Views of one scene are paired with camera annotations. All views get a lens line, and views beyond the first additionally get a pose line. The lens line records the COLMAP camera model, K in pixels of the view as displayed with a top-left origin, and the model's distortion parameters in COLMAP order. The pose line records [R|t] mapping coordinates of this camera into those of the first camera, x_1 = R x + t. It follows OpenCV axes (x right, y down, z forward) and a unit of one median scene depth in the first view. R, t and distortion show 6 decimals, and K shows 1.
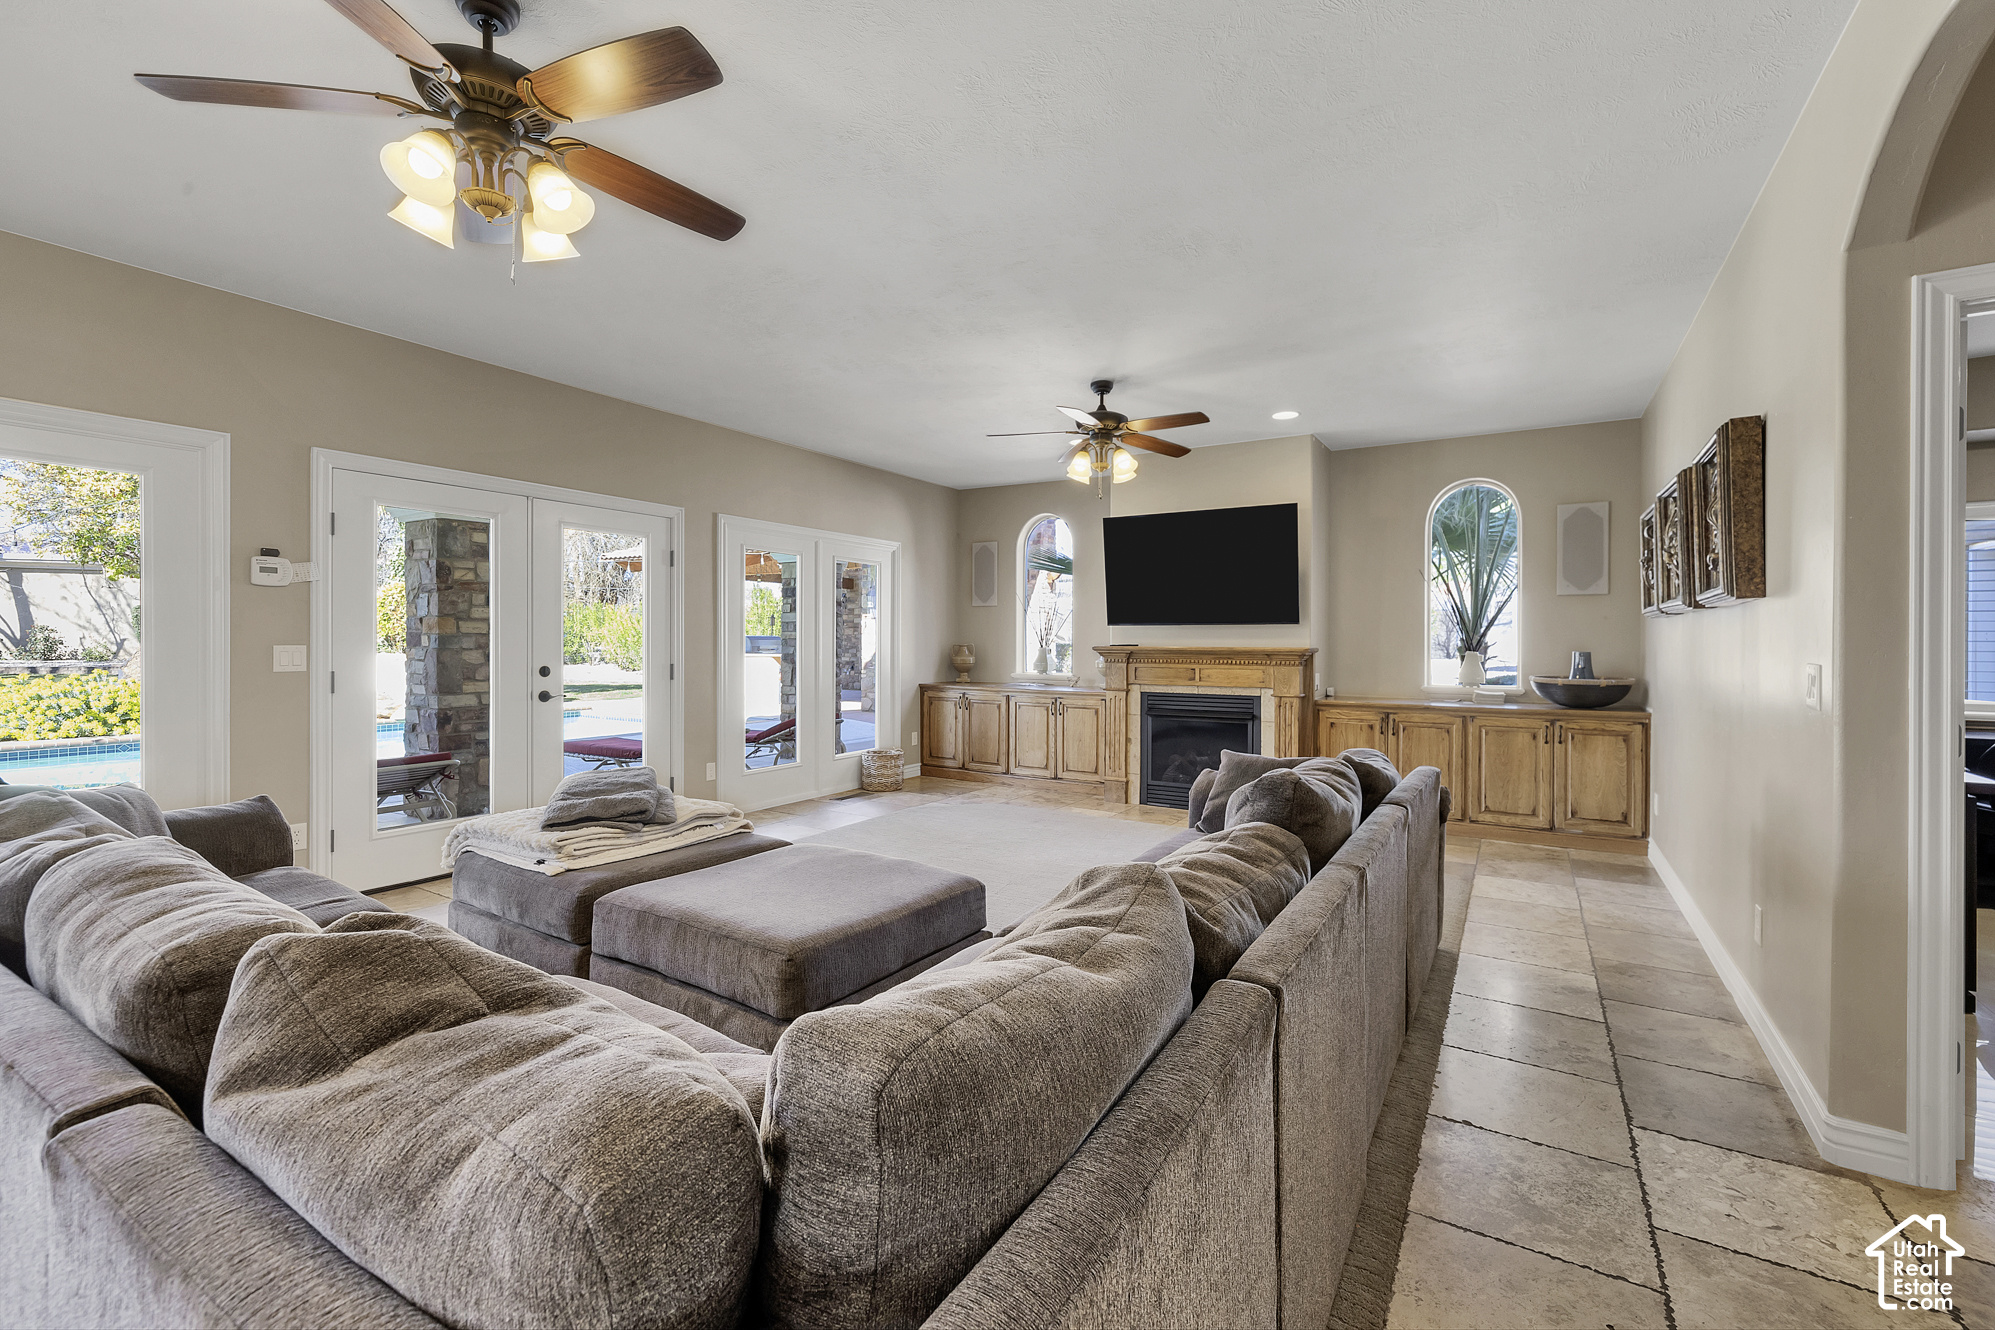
lens RADIAL K [[862.0, 0, 995.5], [0, 862.0, 653.1], [0, 0, 1]] dist [0.003477, 0.000039]
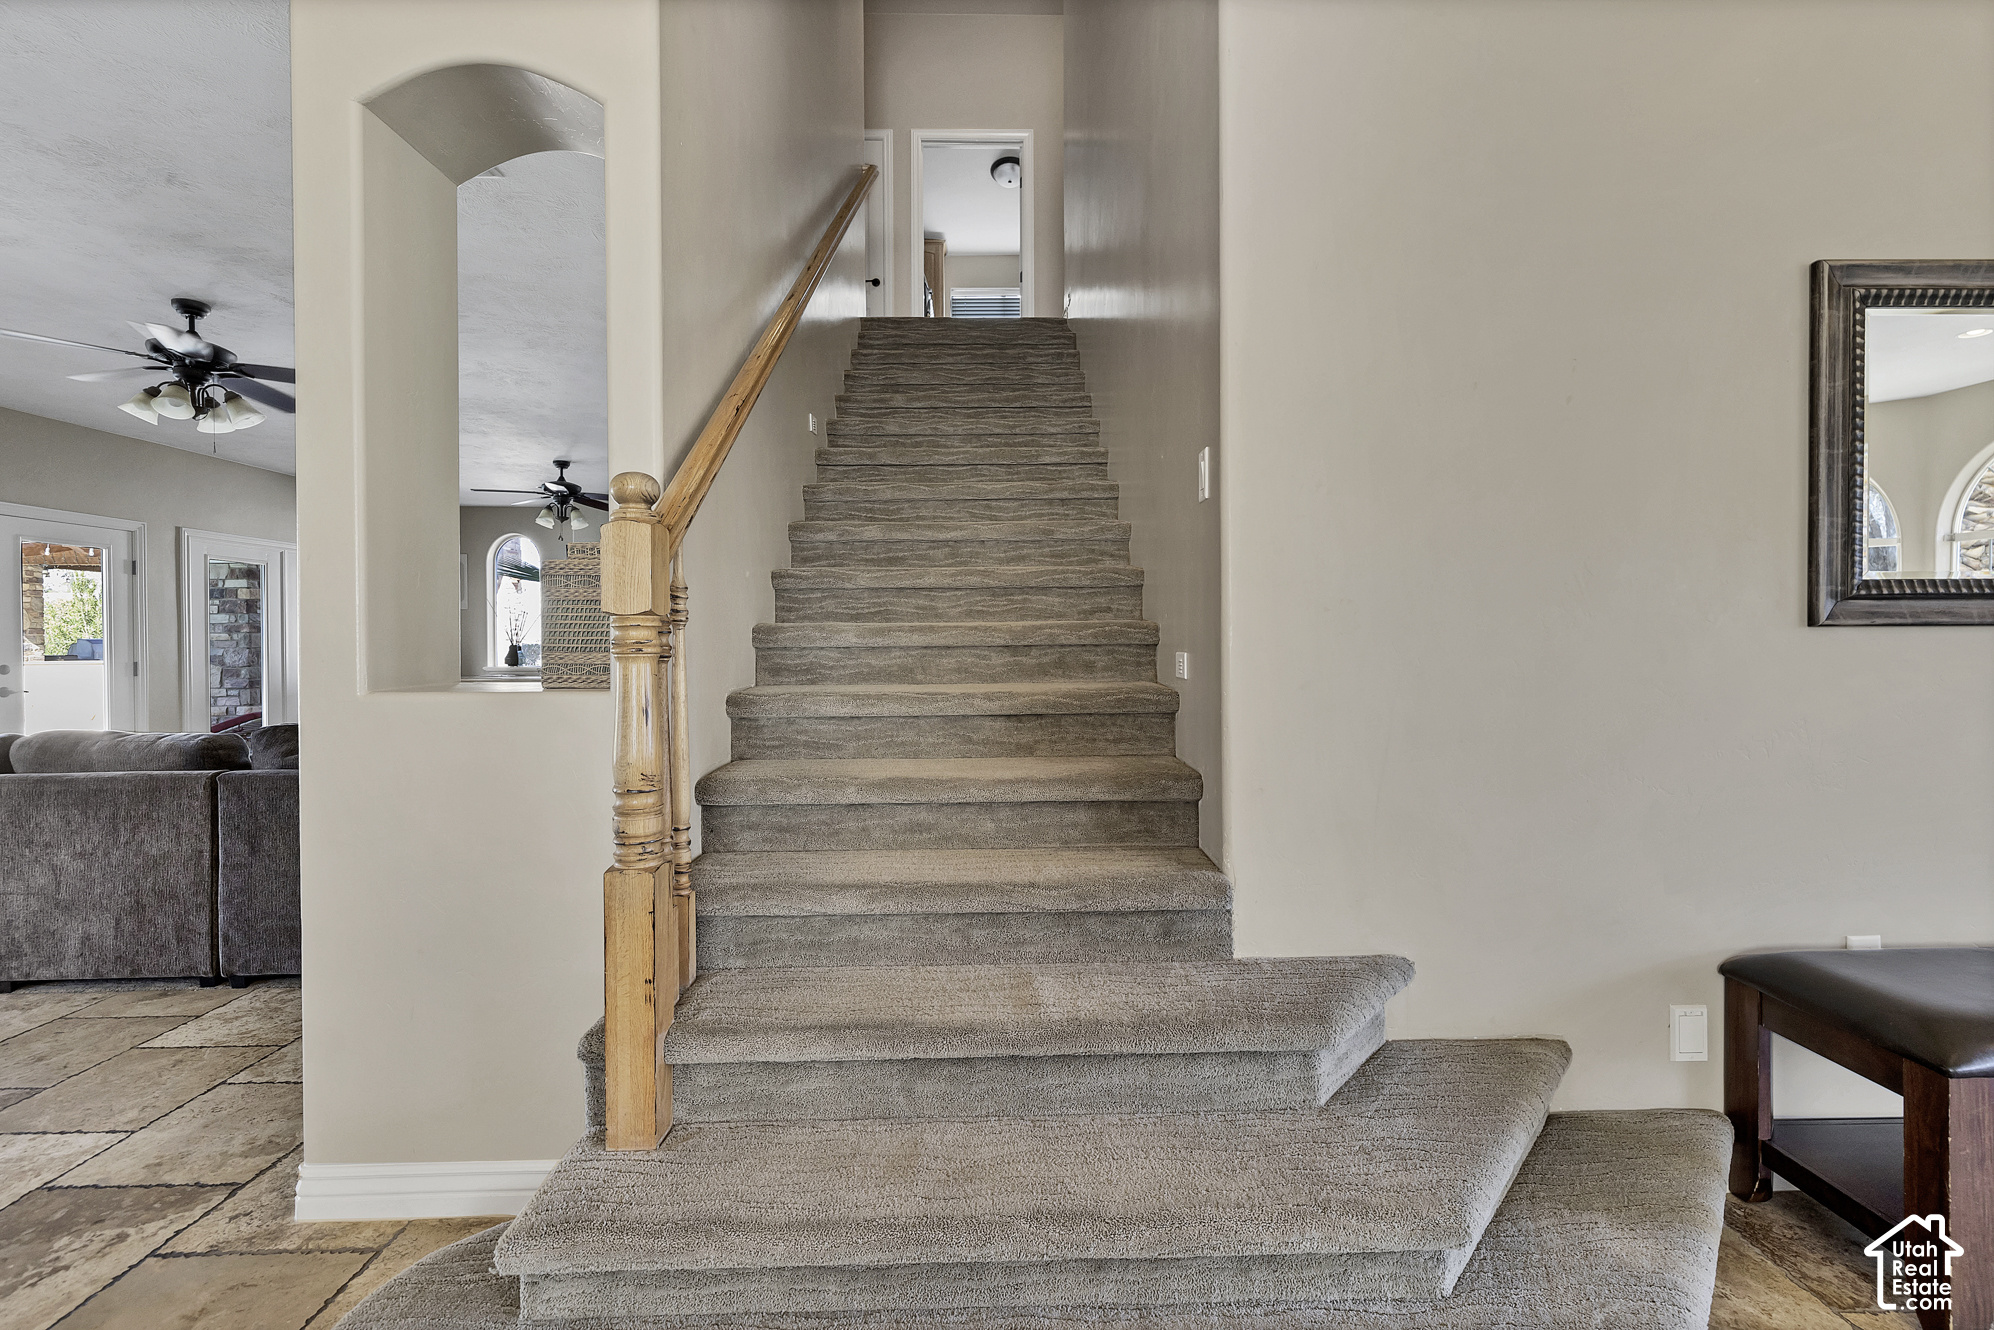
lens RADIAL K [[861.6, 0, 1010.1], [0, 861.6, 658.8], [0, 0, 1]] dist [0.003477, 0.000039]
pose [[0.830074, -0.017815, 0.557369, -0.059500], [0.014320, 0.999841, 0.010631, 0.012970], [-0.557470, -0.000843, 0.830197, -0.572918]]
